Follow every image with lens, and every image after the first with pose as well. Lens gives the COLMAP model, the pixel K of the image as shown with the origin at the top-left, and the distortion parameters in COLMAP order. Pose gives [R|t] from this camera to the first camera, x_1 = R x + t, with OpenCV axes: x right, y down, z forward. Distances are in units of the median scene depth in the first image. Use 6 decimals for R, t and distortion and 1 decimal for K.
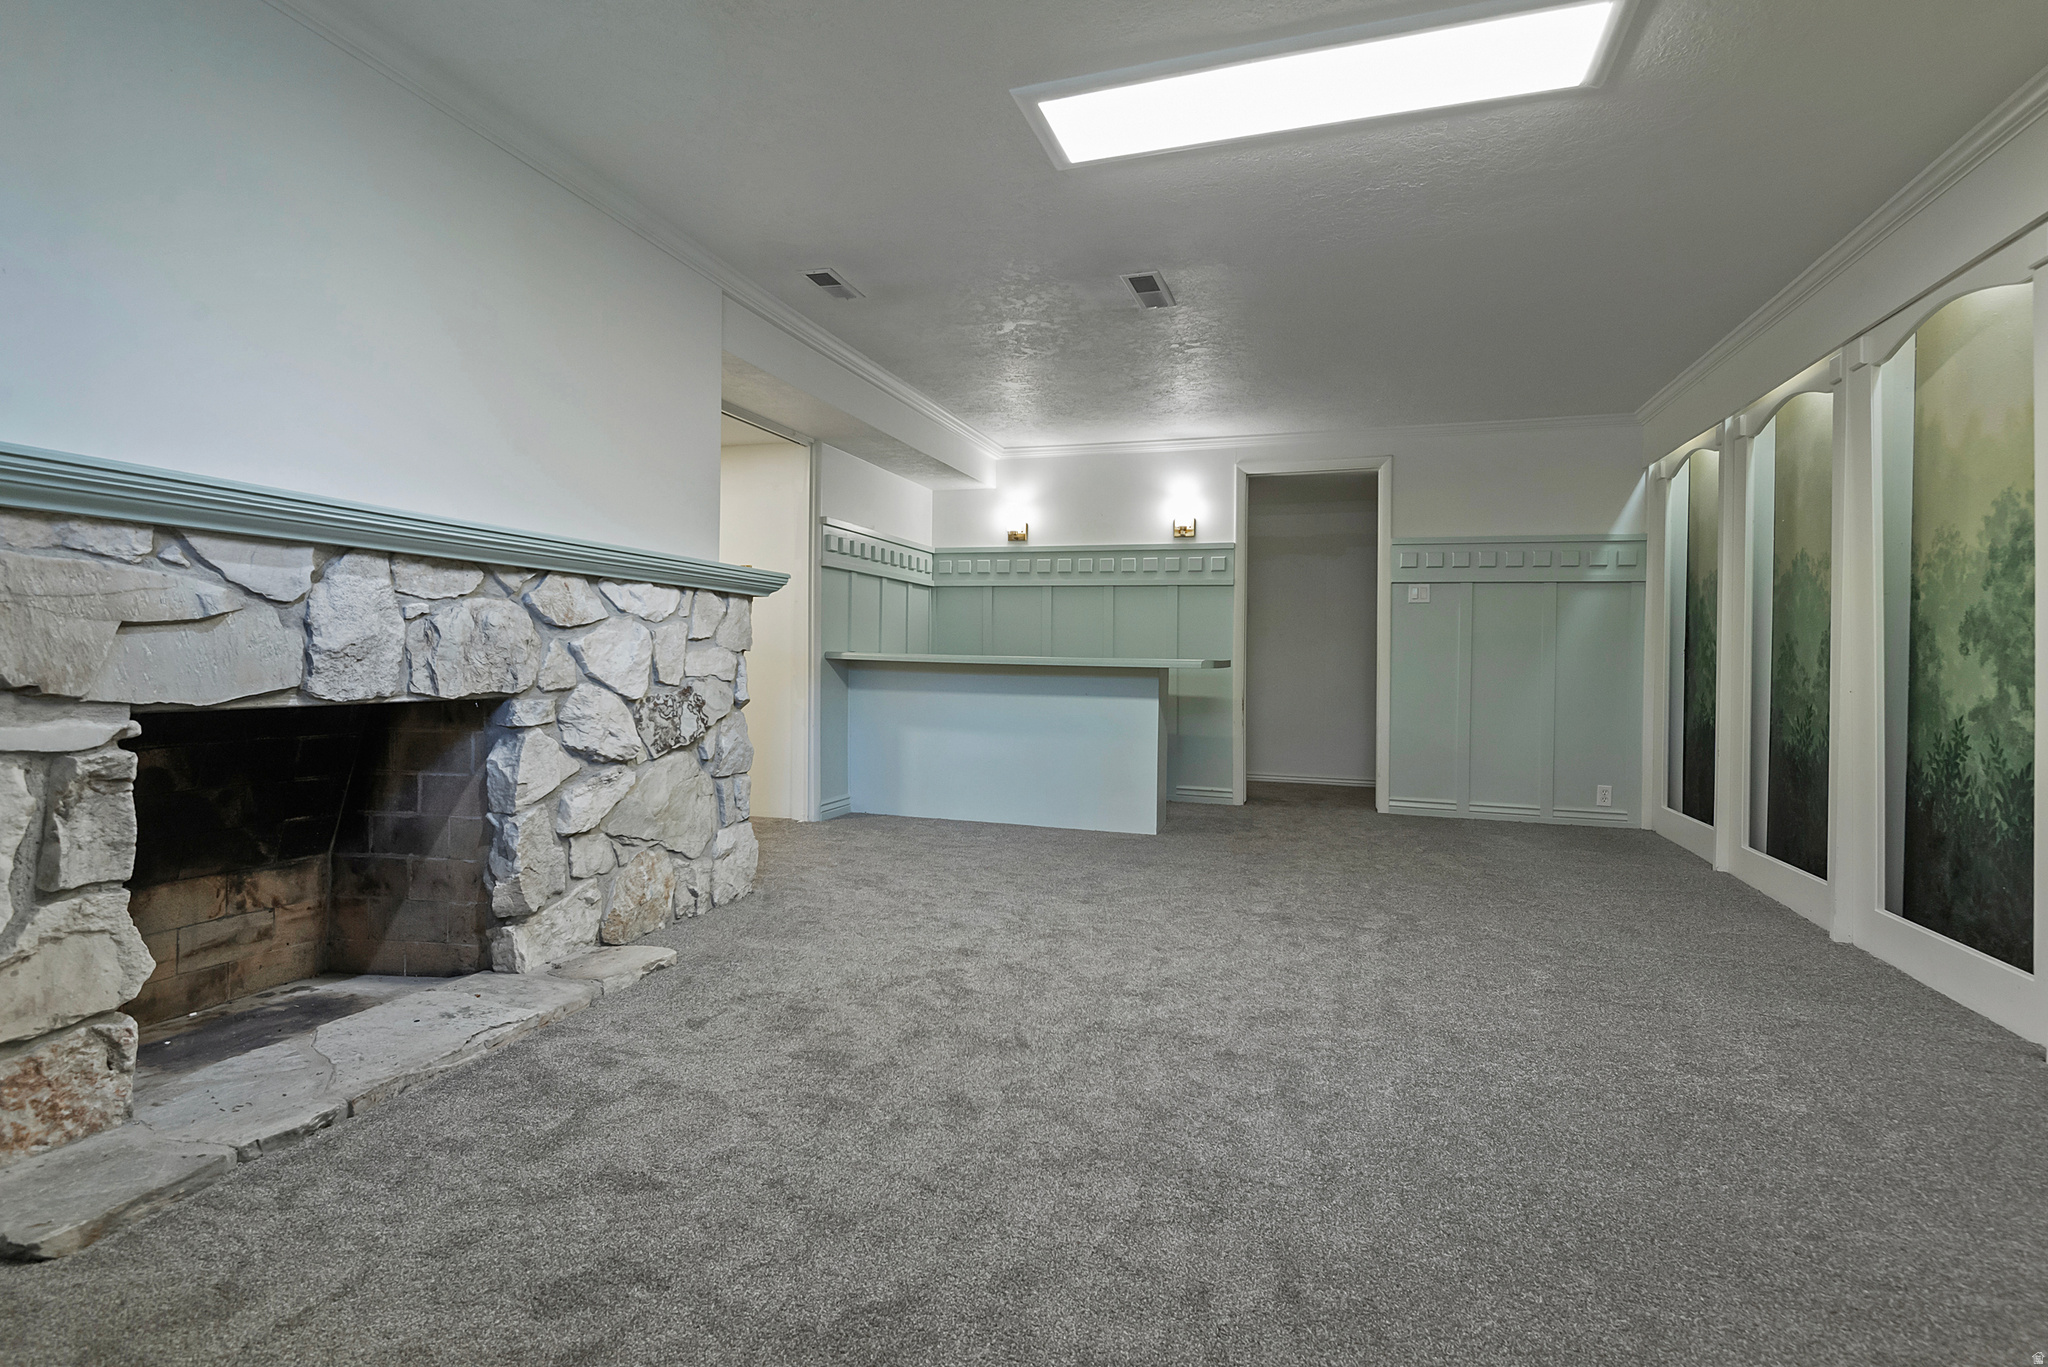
lens RADIAL K [[992.8, 0, 1017.2], [0, 992.8, 665.2], [0, 0, 1]] dist [0.027511, -0.020623]
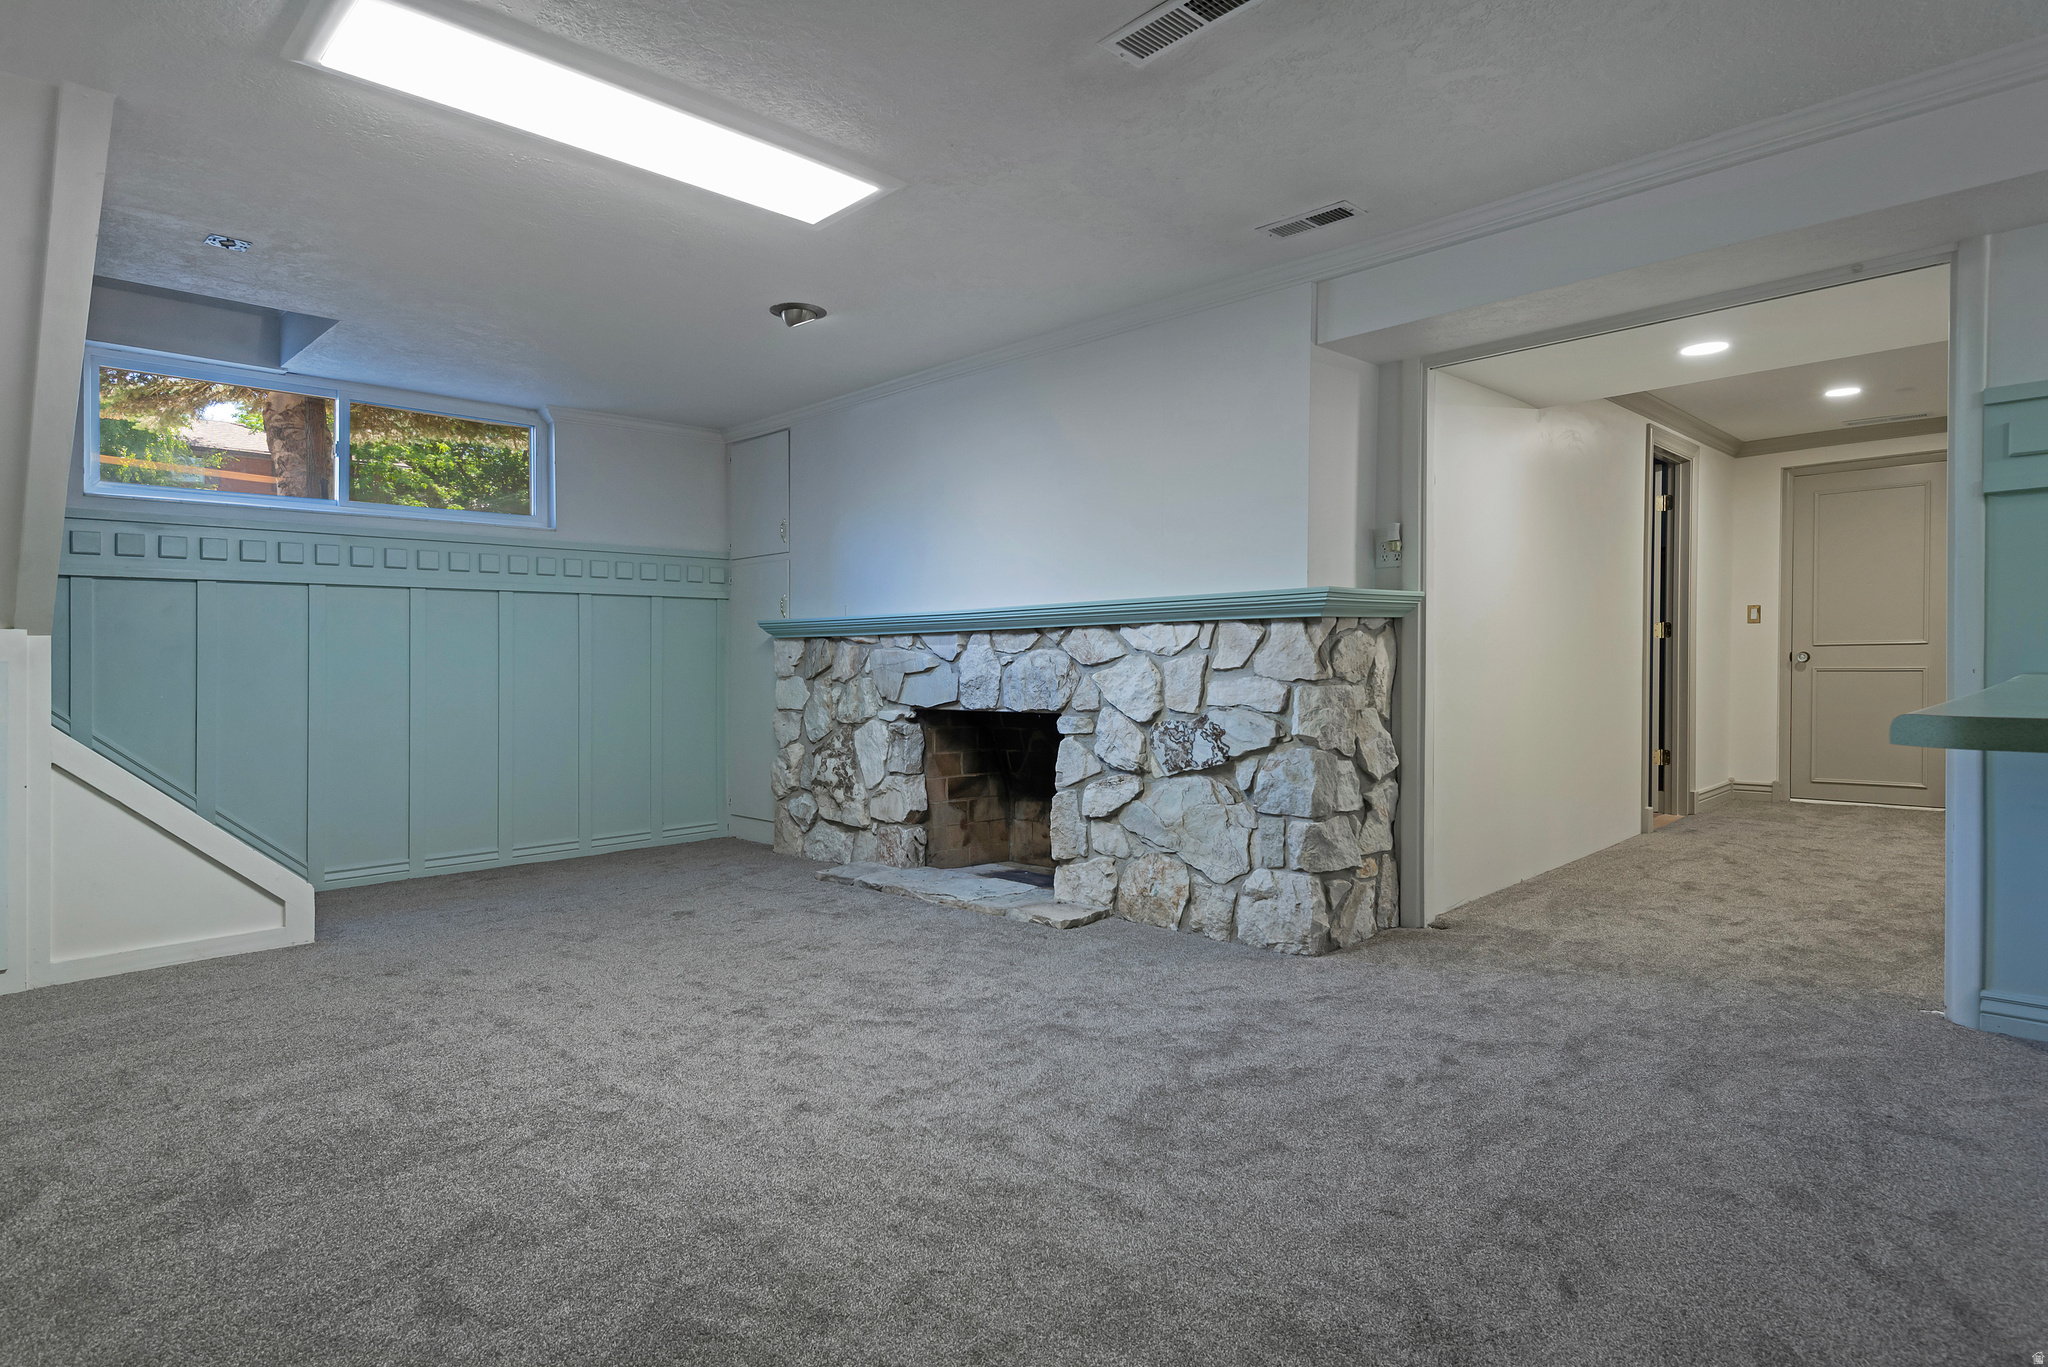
lens RADIAL K [[1083.1, 0, 1027.2], [0, 1083.1, 673.4], [0, 0, 1]] dist [0.032232, -0.024567]
pose [[-0.442847, -0.015999, -0.896454, 0.962234], [-0.012101, 0.999856, -0.011867, -0.008474], [0.896515, 0.005593, -0.442977, 1.648396]]
